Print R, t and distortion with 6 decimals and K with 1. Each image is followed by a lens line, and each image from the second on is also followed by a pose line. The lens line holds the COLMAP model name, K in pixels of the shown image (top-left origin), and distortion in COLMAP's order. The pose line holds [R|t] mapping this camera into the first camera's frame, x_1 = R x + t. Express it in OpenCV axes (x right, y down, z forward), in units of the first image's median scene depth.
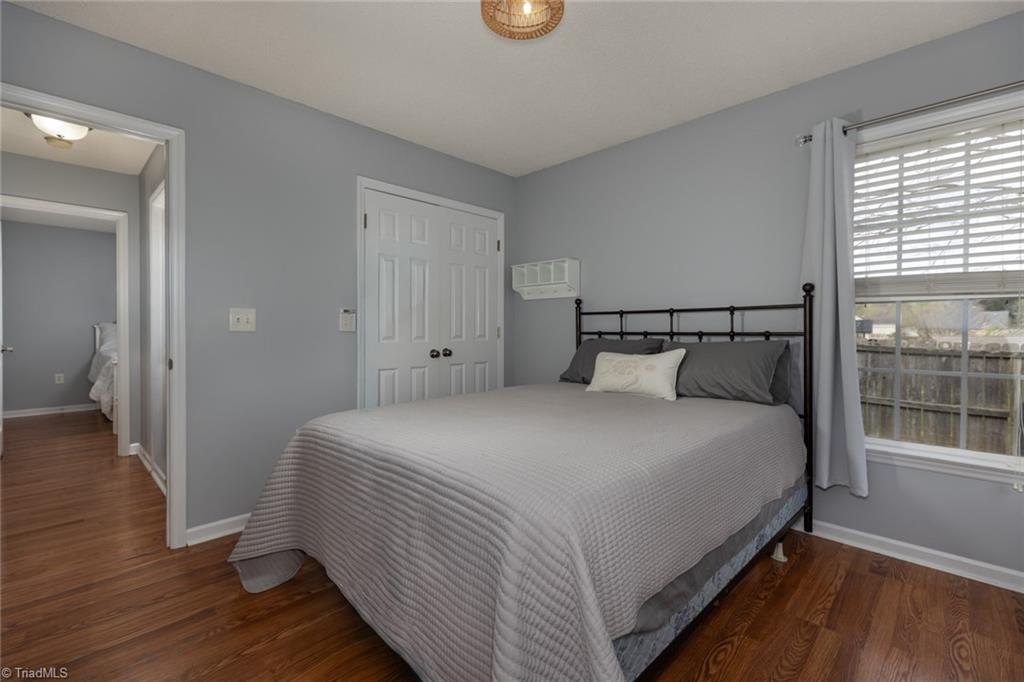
lens RADIAL K [[451.1, 0, 515.3], [0, 451.1, 335.1], [0, 0, 1]] dist [0.004349, 0.000683]
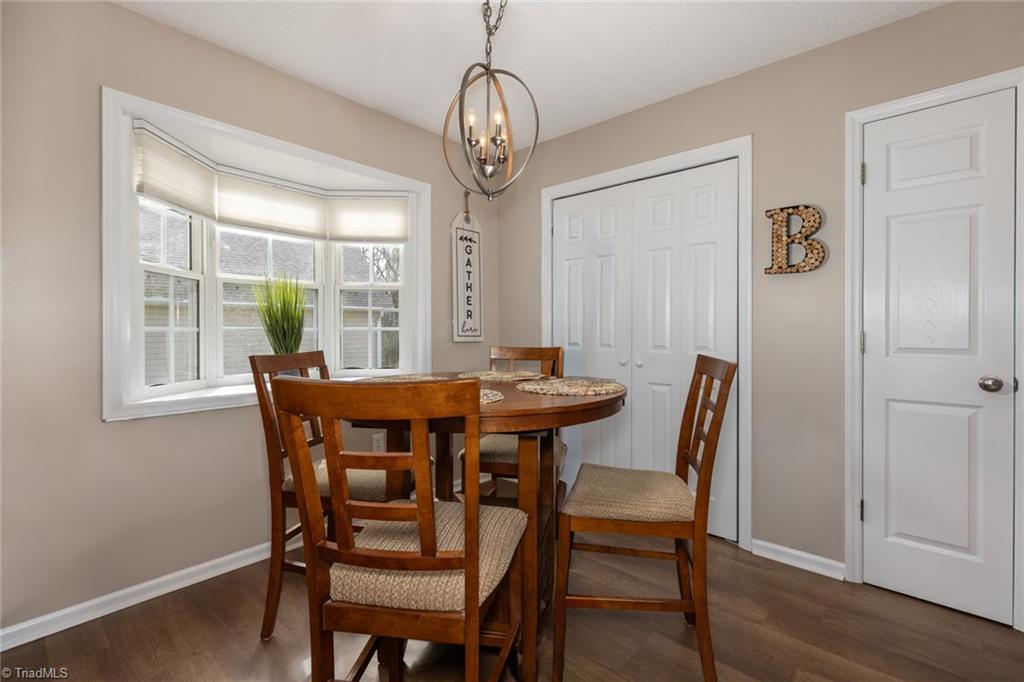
lens RADIAL K [[451.1, 0, 515.3], [0, 451.1, 335.1], [0, 0, 1]] dist [0.004349, 0.000683]
pose [[0.067242, -0.000288, -0.997737, 0.290851], [-0.011418, 0.999934, -0.001058, -0.007230], [0.997671, 0.011463, 0.067234, 0.437075]]
